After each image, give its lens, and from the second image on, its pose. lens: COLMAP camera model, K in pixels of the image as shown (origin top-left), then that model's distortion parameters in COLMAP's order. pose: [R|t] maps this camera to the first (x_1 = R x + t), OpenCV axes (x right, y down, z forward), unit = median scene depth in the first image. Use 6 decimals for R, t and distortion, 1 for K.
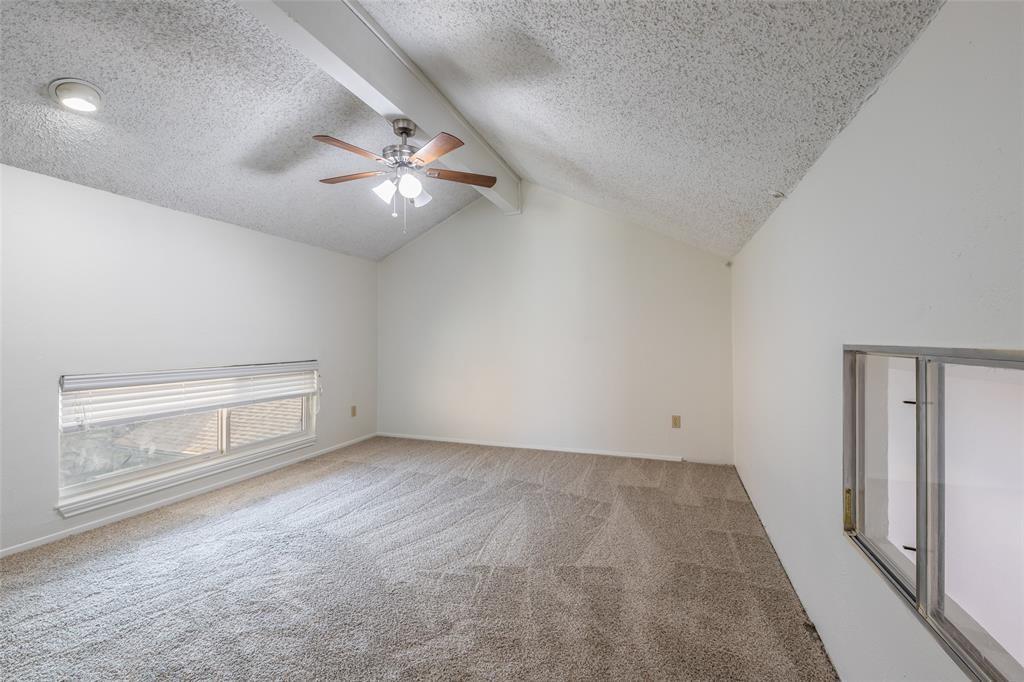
lens RADIAL K [[439.8, 0, 512.0], [0, 439.8, 341.0], [0, 0, 1]] dist [-0.004467, -0.000151]
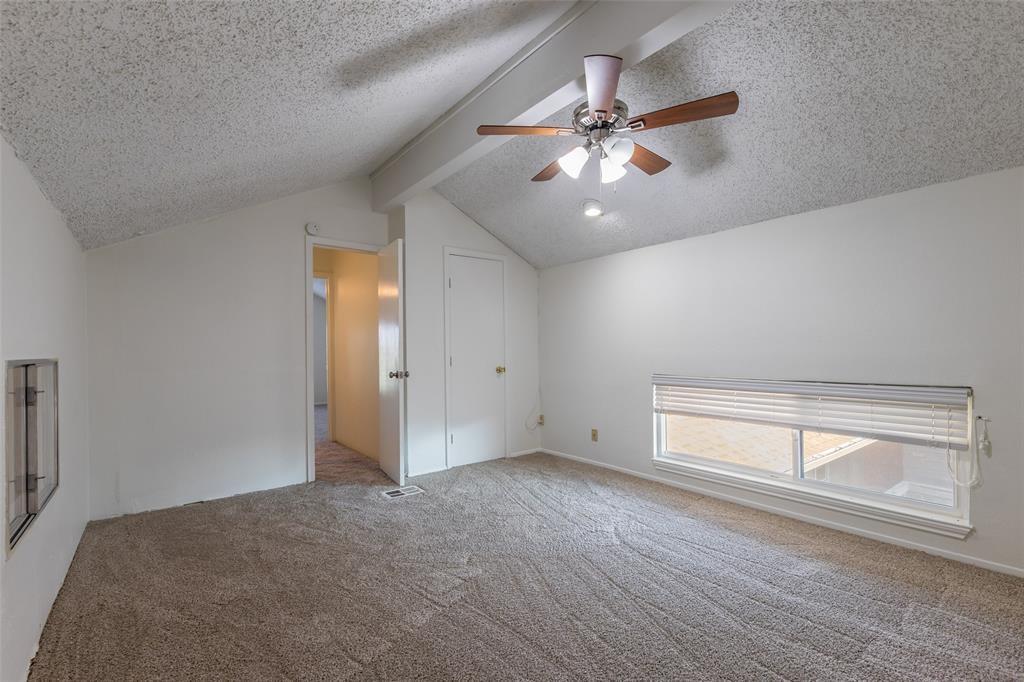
lens RADIAL K [[444.0, 0, 511.3], [0, 444.0, 346.7], [0, 0, 1]] dist [-0.049280, -0.000098]
pose [[-0.538239, -0.002389, -0.842789, 0.415989], [0.002395, 0.999988, -0.004364, -0.008212], [0.842789, -0.004368, -0.538227, 1.109004]]
